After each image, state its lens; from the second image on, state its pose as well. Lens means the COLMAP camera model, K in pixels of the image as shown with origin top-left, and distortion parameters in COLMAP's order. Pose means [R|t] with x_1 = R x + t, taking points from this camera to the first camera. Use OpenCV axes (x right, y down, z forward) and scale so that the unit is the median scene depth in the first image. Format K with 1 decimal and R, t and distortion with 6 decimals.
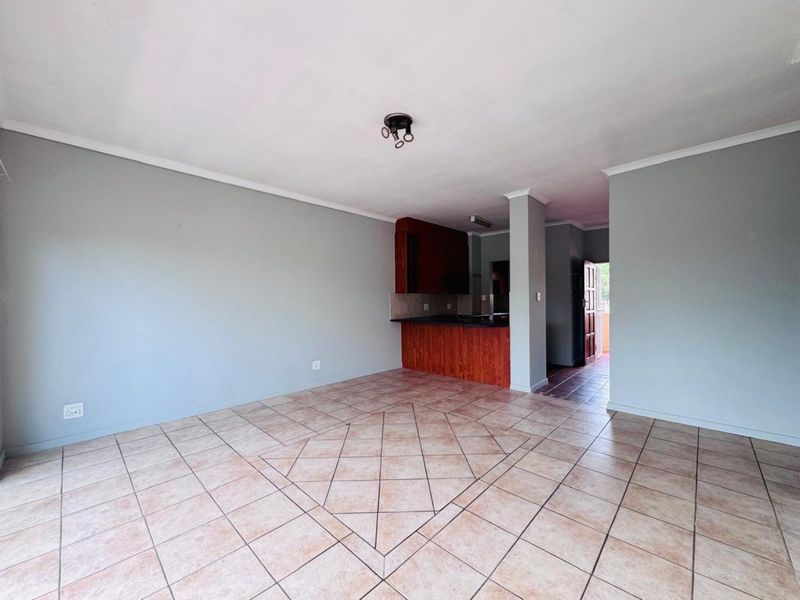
lens RADIAL K [[321.6, 0, 401.8], [0, 321.6, 303.0], [0, 0, 1]] dist [-0.017740, 0.001437]
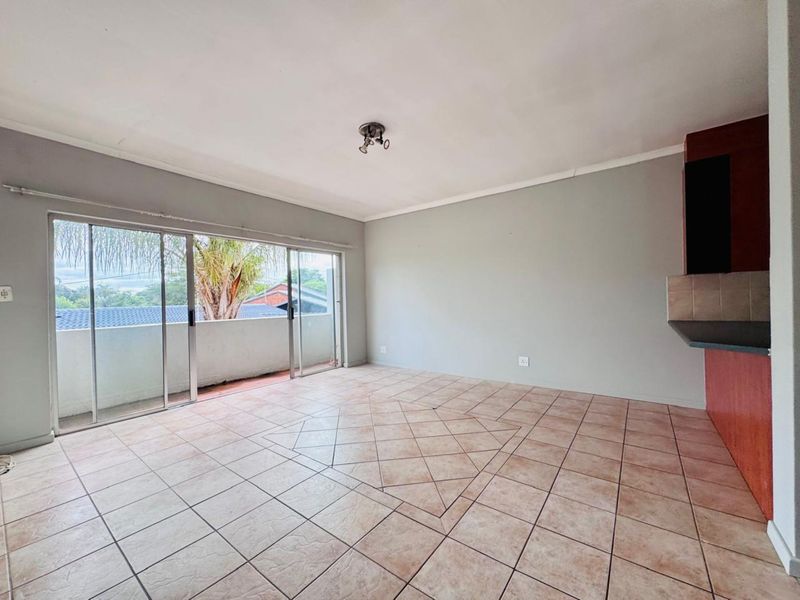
lens RADIAL K [[321.6, 0, 392.8], [0, 321.6, 298.3], [0, 0, 1]] dist [-0.017740, 0.001437]
pose [[0.095287, 0.006074, -0.995431, 0.759871], [0.007764, 0.999946, 0.006845, 0.003603], [0.995420, -0.008381, 0.095234, 0.658562]]
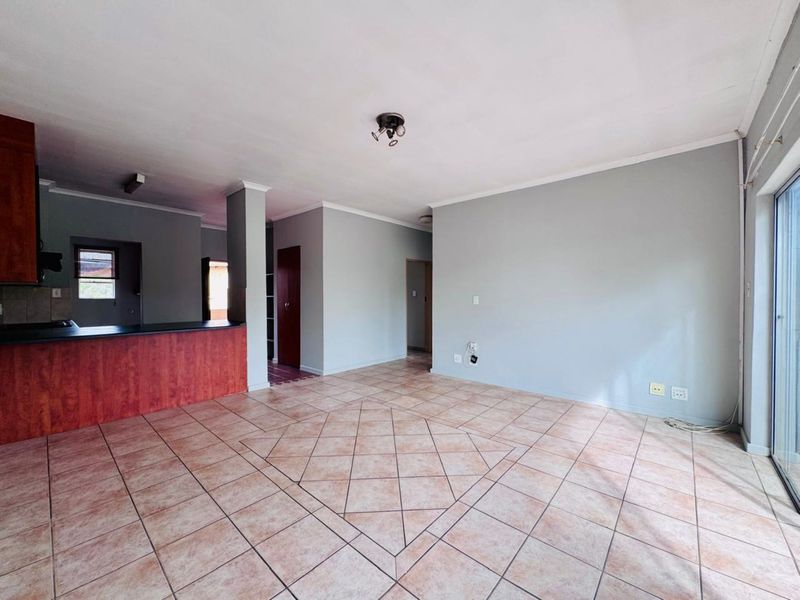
lens RADIAL K [[321.6, 0, 401.9], [0, 321.6, 296.6], [0, 0, 1]] dist [-0.017740, 0.001437]
pose [[-0.042502, 0.000585, 0.999096, -0.719523], [0.013210, 0.999913, -0.000024, -0.003384], [-0.999009, 0.013197, -0.042506, 0.695720]]
